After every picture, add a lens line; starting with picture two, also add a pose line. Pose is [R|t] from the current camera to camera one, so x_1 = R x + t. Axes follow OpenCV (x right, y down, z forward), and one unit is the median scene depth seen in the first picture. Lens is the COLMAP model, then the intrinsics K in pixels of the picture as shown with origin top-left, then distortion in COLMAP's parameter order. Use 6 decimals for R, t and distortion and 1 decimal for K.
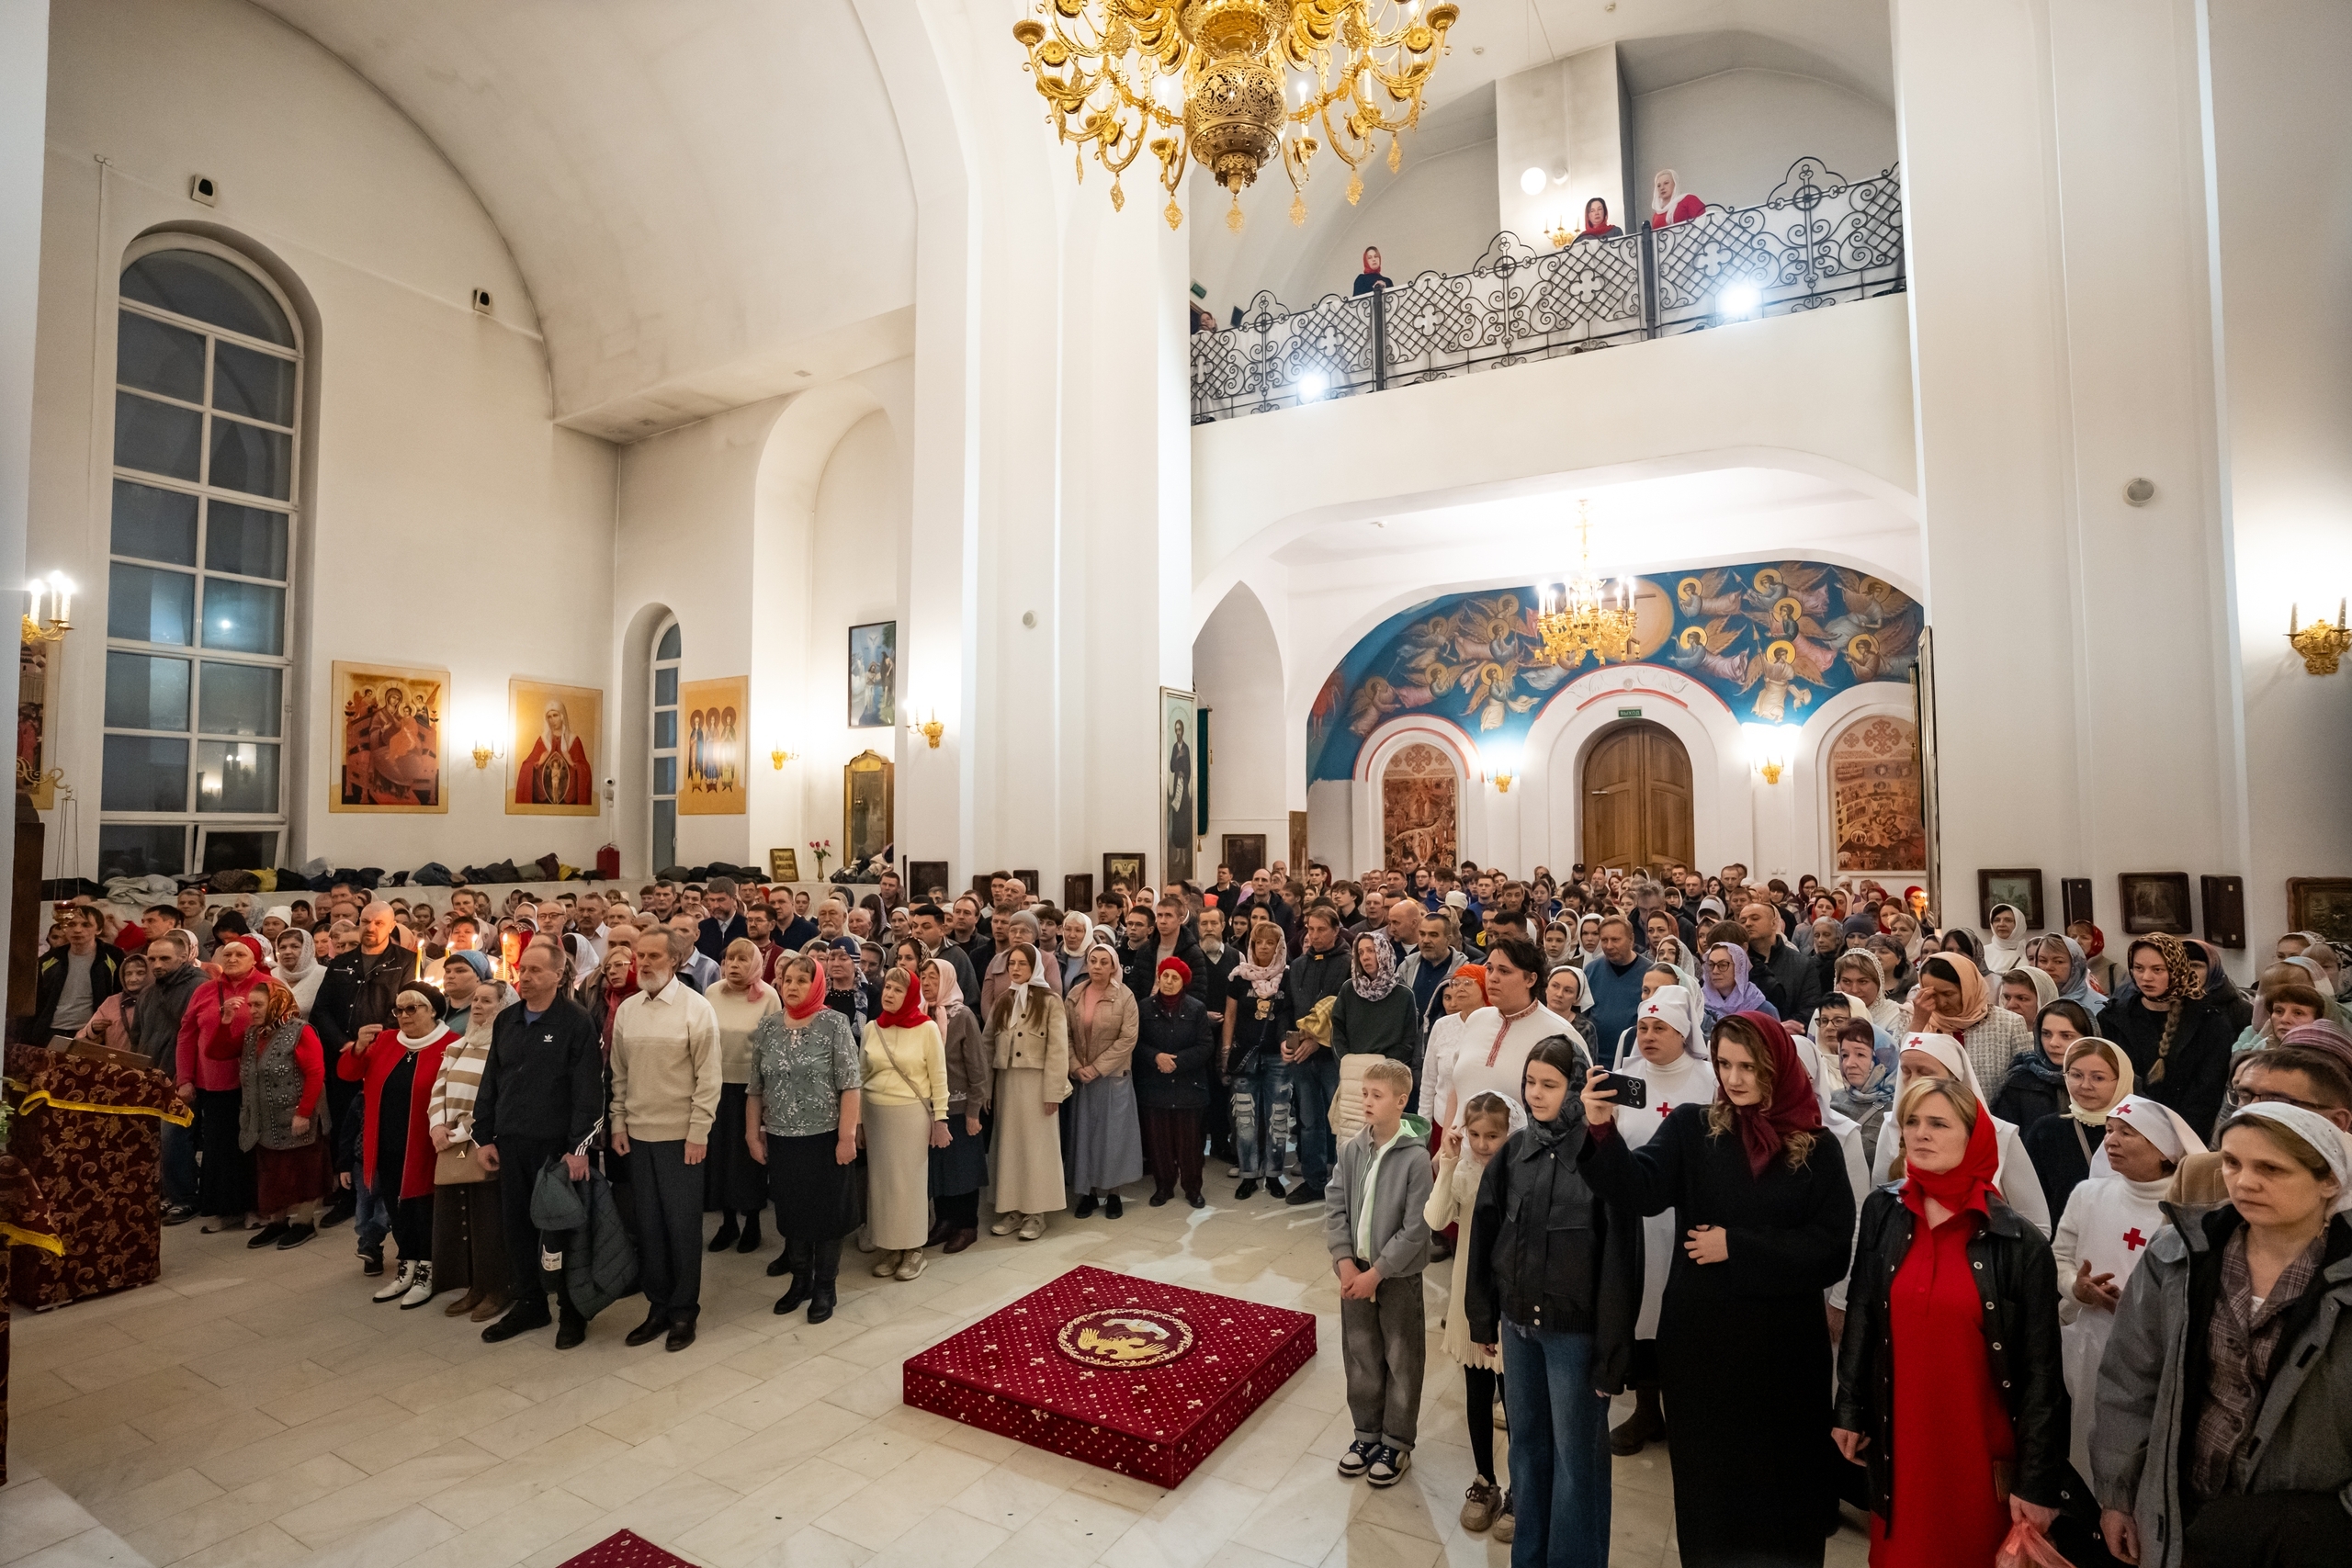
lens RADIAL K [[1160.0, 0, 1165.1], [0, 1160.0, 775.3], [0, 0, 1]] dist [-0.078770, 0.037929]
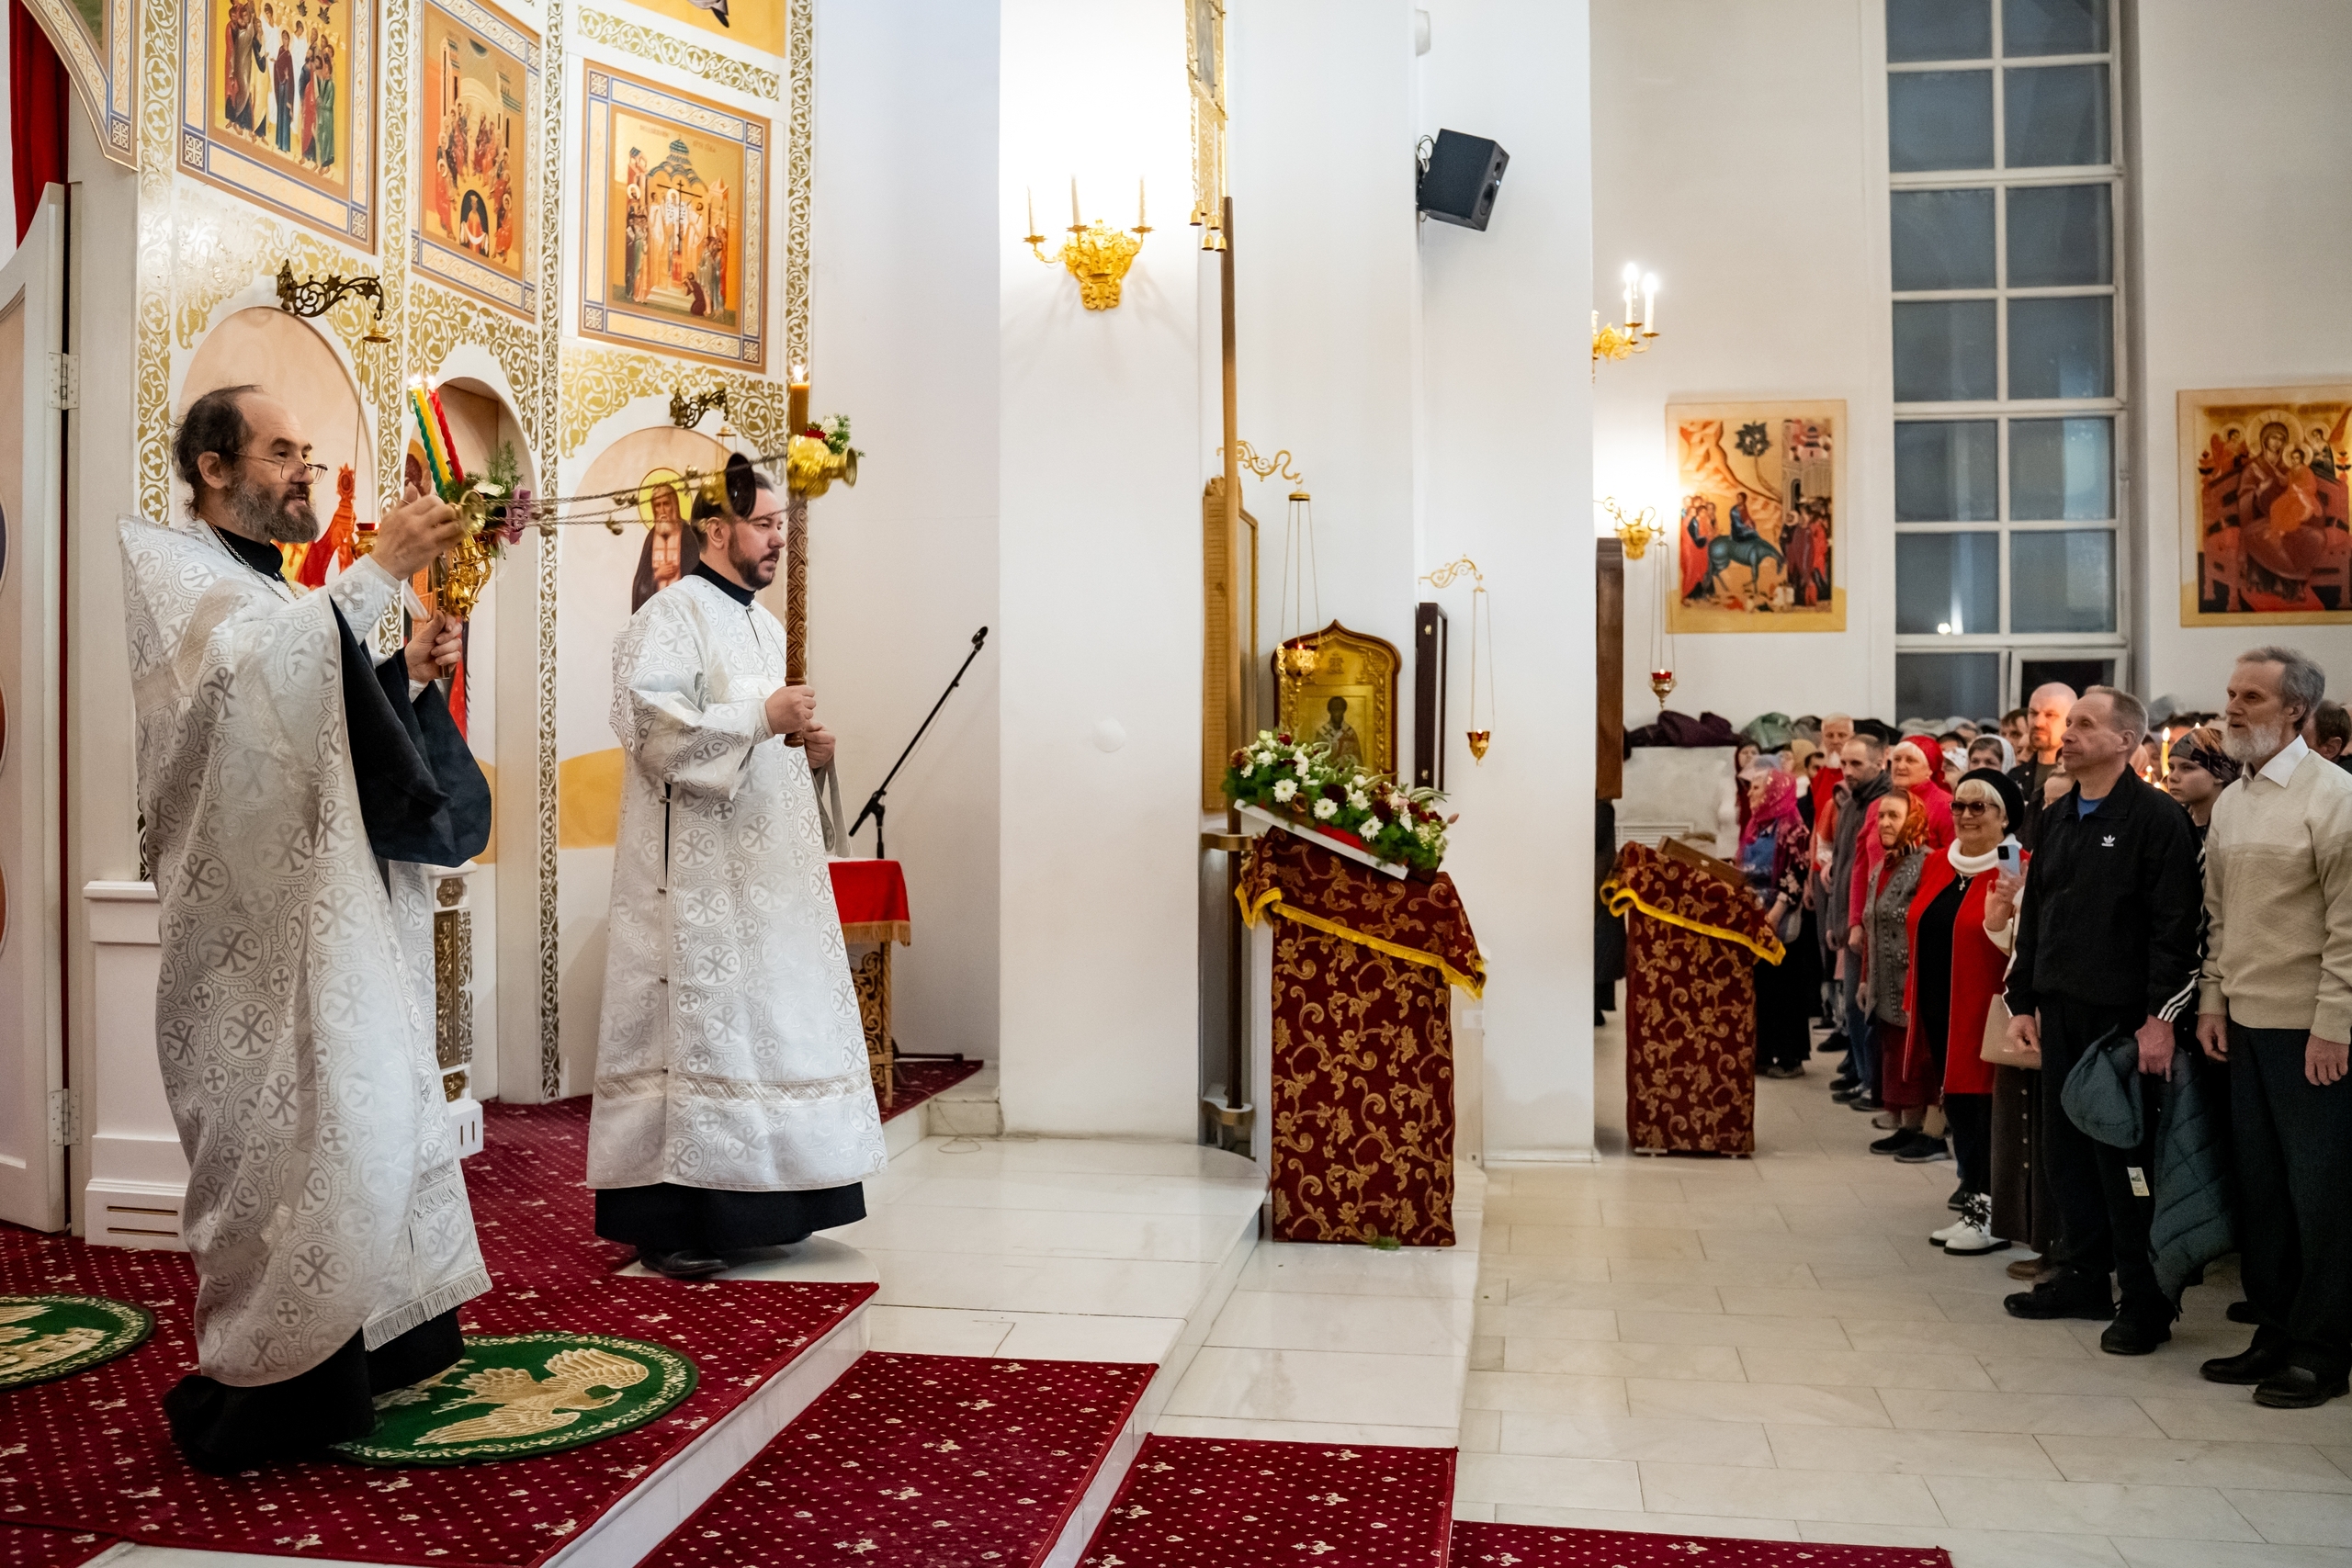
lens RADIAL K [[1954.0, 0, 1150.5], [0, 1954.0, 781.7], [0, 0, 1]] dist [-0.106475, 0.069954]
pose [[0.333966, 0.013280, -0.942492, 0.074211], [0.054308, 0.997969, 0.033306, 0.043960], [0.941019, -0.062308, 0.332566, 0.061322]]
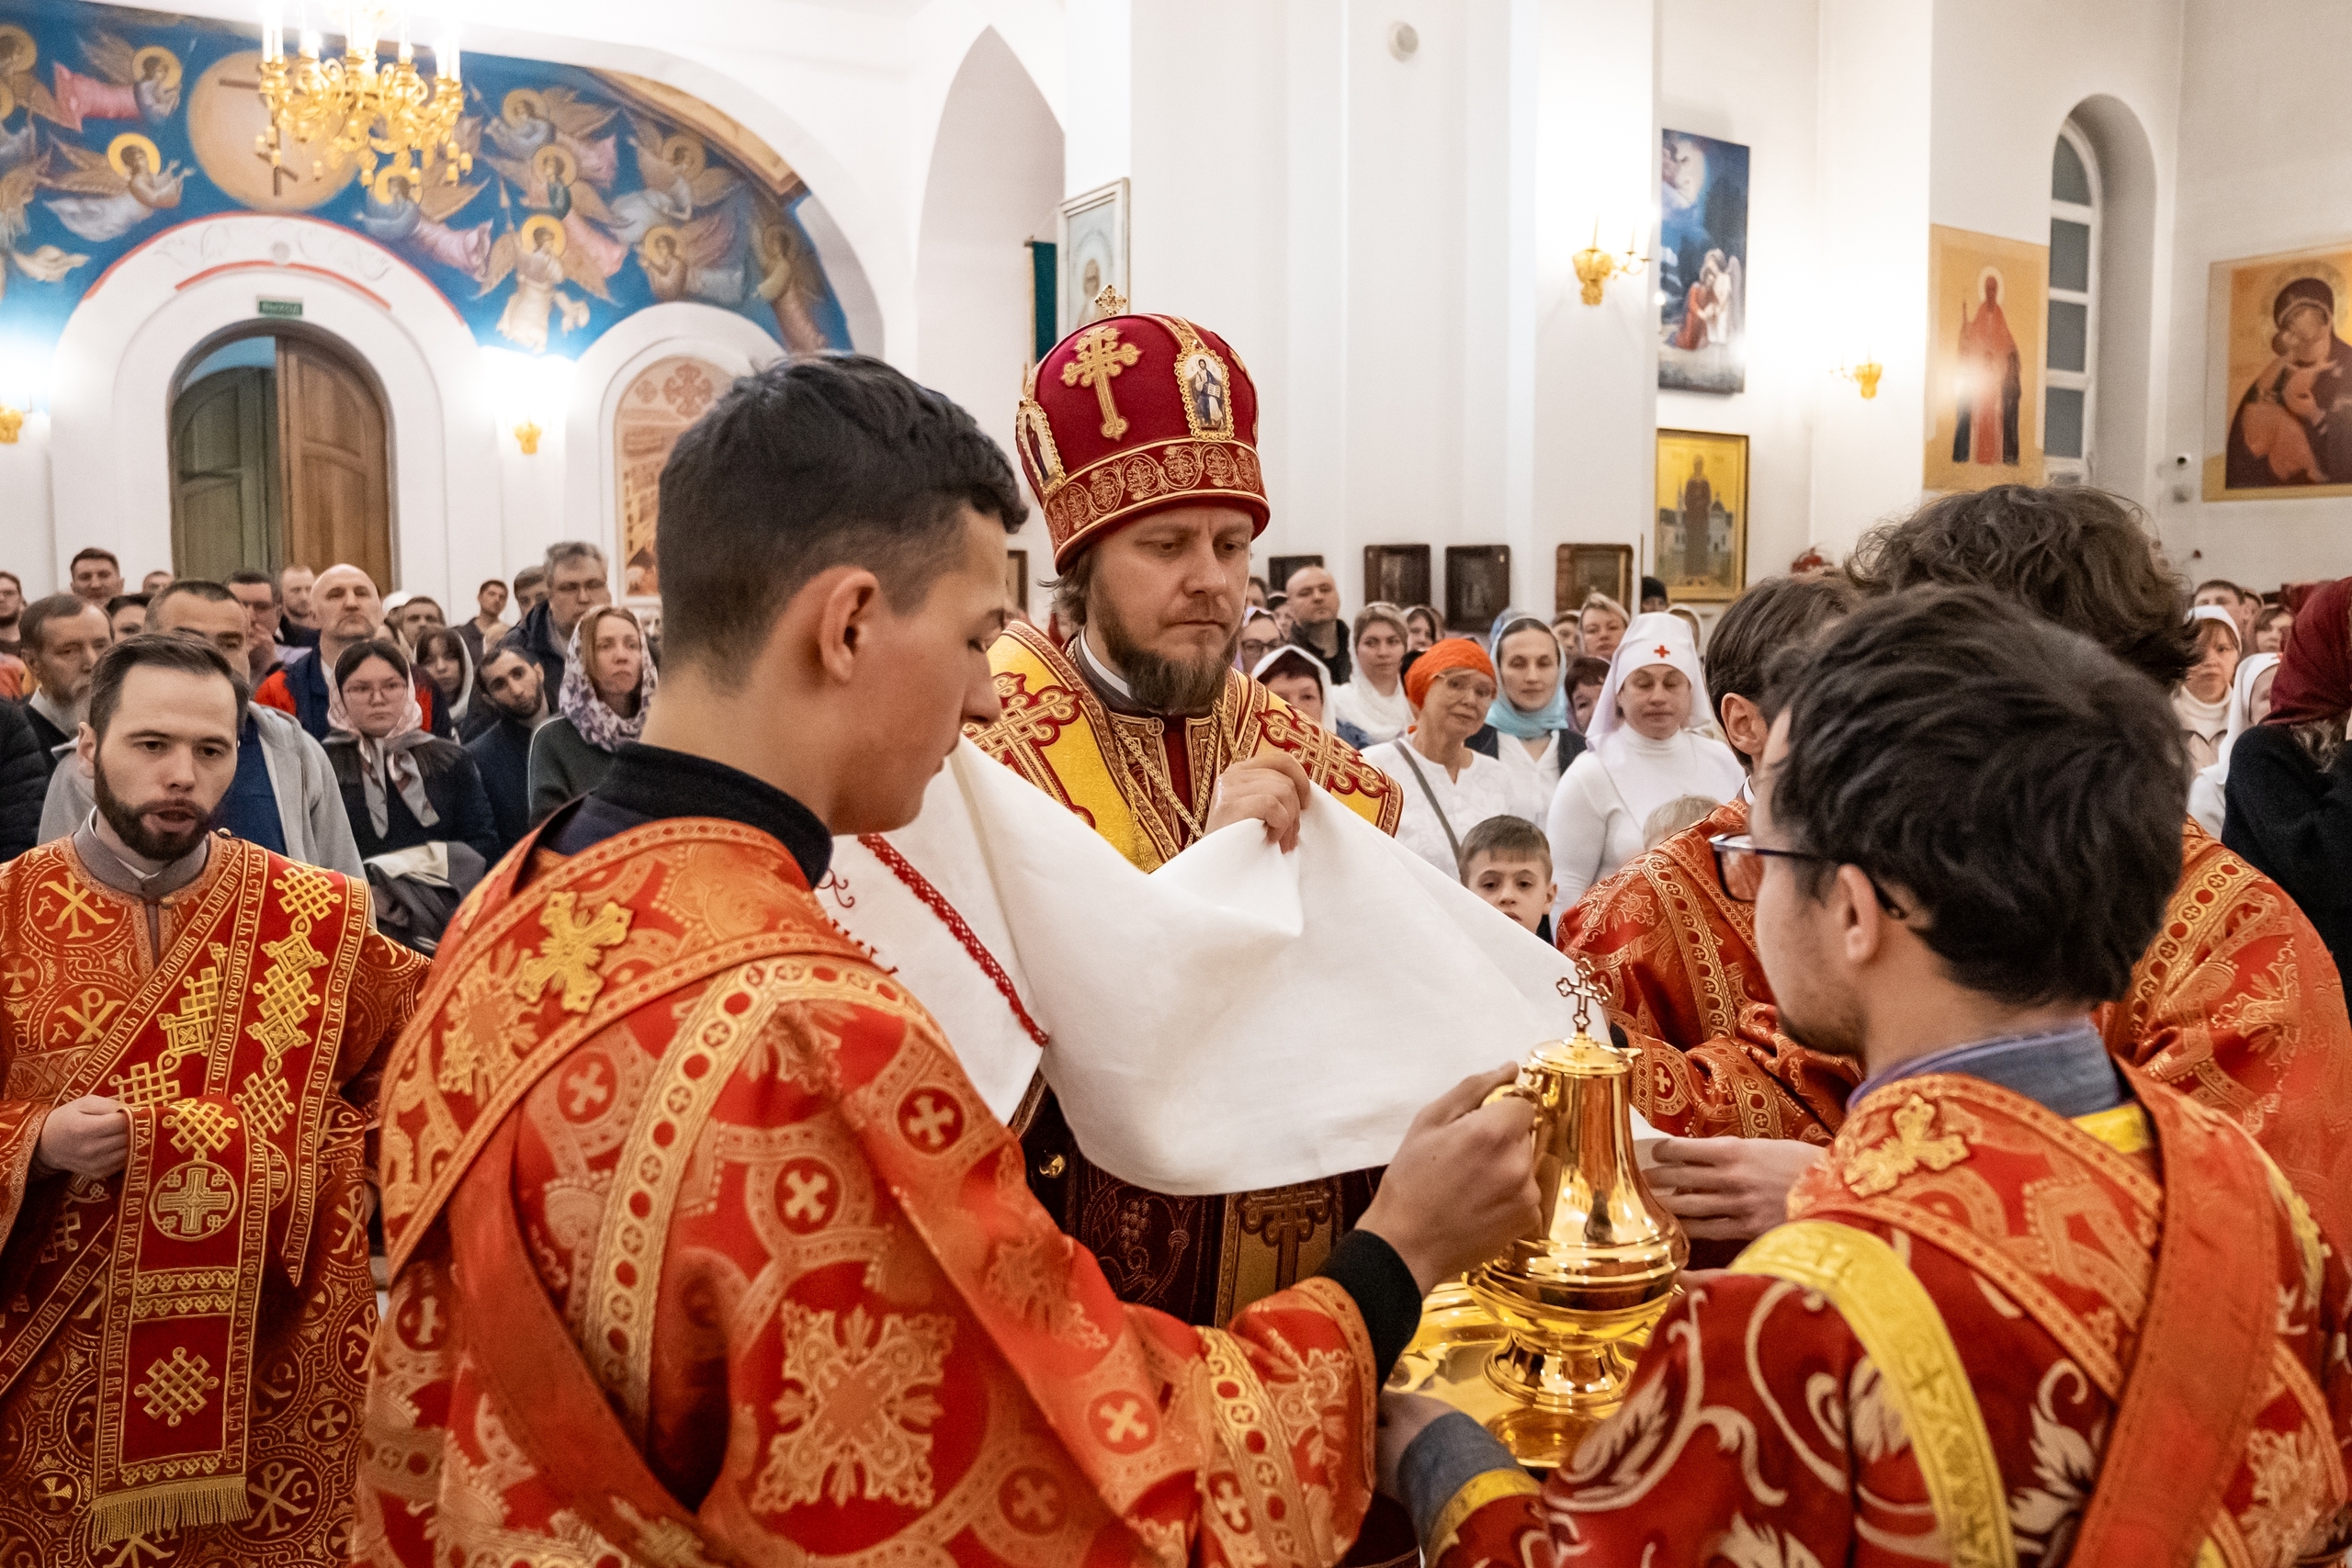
lens RADIAL K [[1771.5, 0, 1175.3], [0, 1771.5, 767.9], [0, 0, 1]] dist [-0.093331, 0.055278]
pose [[0.490825, -0.080615, 0.867521, -0.118891], [-0.047965, 0.991700, 0.119292, 0.047087], [-0.869937, -0.100162, 0.482884, 0.244711]]
